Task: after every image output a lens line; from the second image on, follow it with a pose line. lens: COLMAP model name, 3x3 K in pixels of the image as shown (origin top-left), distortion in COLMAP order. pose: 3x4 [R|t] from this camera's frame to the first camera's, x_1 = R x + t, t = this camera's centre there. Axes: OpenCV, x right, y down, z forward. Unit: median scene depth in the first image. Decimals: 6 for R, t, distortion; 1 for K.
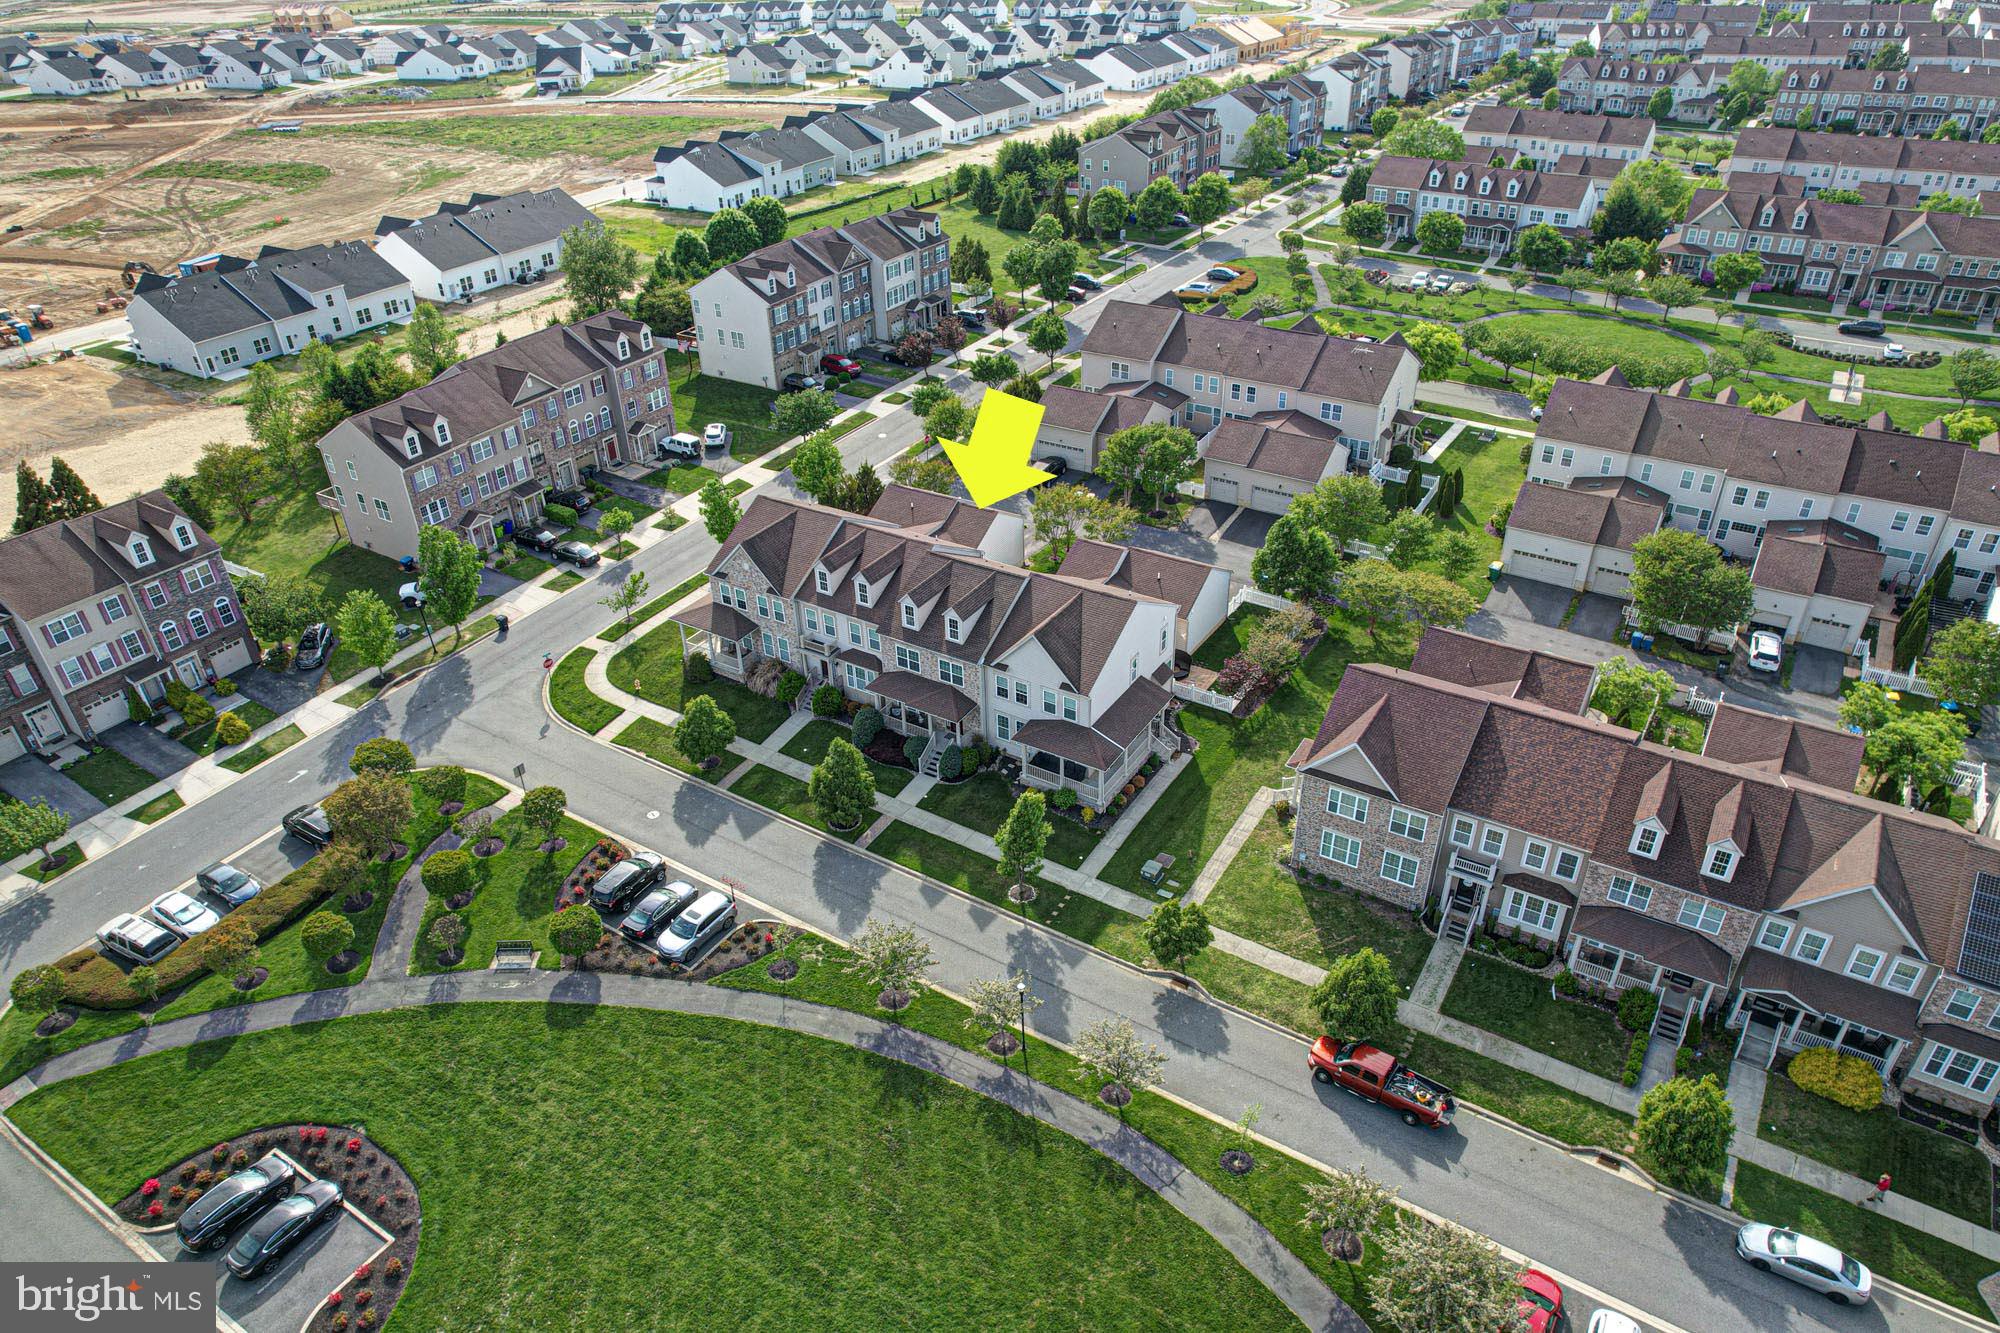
lens RADIAL K [[1281.2, 0, 990.5], [0, 1281.2, 687.1], [0, 0, 1]] dist [-0.077718, 0.068844]
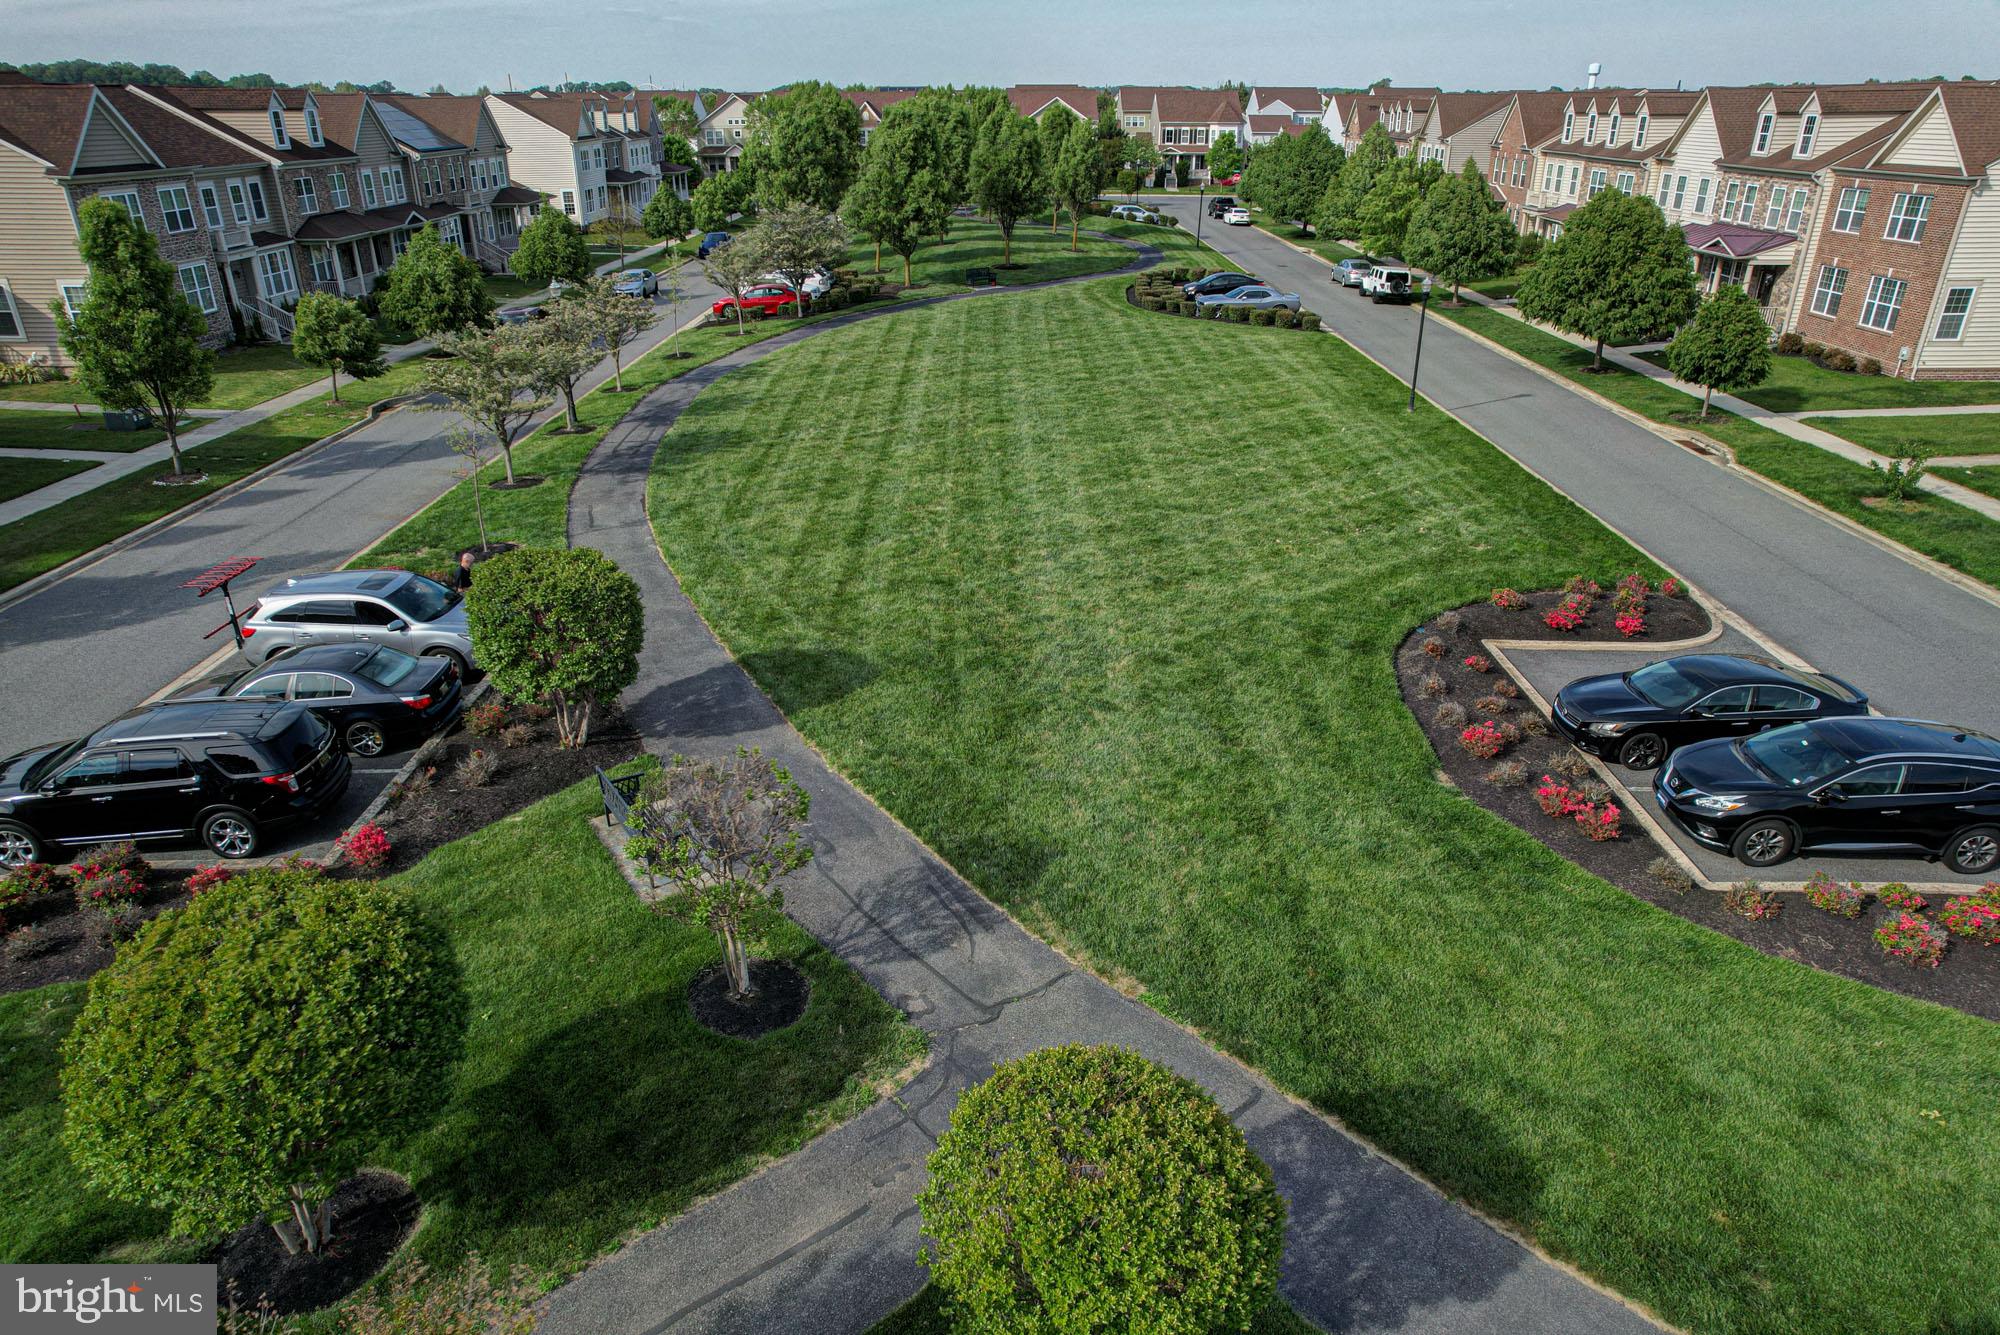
lens RADIAL K [[1281.2, 0, 993.4], [0, 1281.2, 693.7], [0, 0, 1]] dist [-0.077718, 0.068844]
pose [[-0.531277, -0.335017, 0.778144, -0.453253], [0.477336, 0.640454, 0.601638, 0.057020], [-0.699925, 0.691073, -0.180343, 0.743497]]
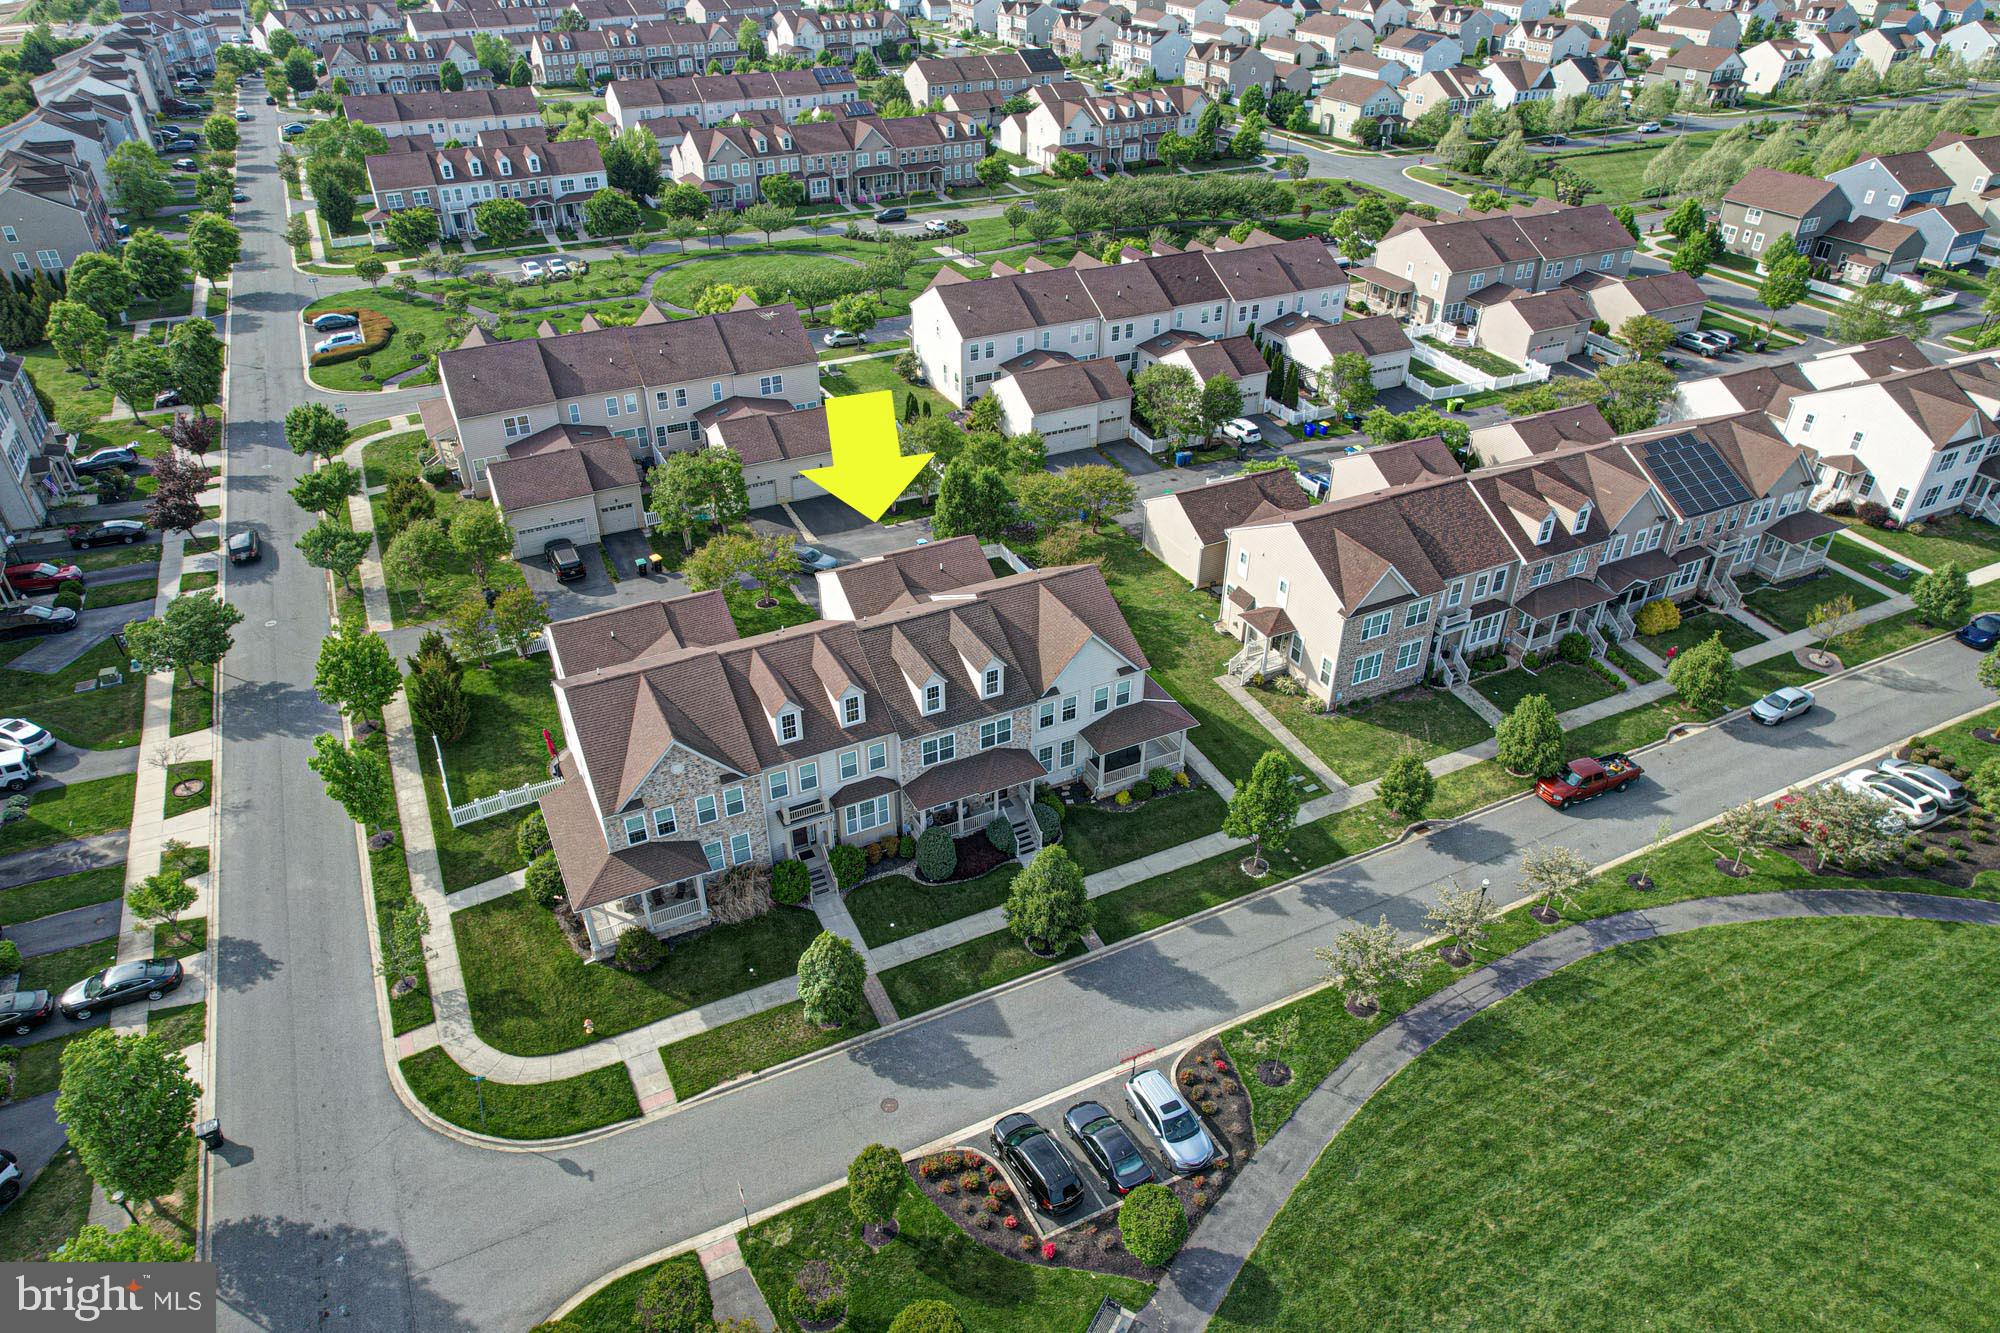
lens RADIAL K [[1281.2, 0, 991.8], [0, 1281.2, 688.1], [0, 0, 1]] dist [-0.077718, 0.068844]
pose [[0.517927, -0.455007, 0.724376, -0.562766], [0.453975, 0.863917, 0.218068, -0.198453], [-0.725023, 0.215905, 0.654008, 0.399837]]
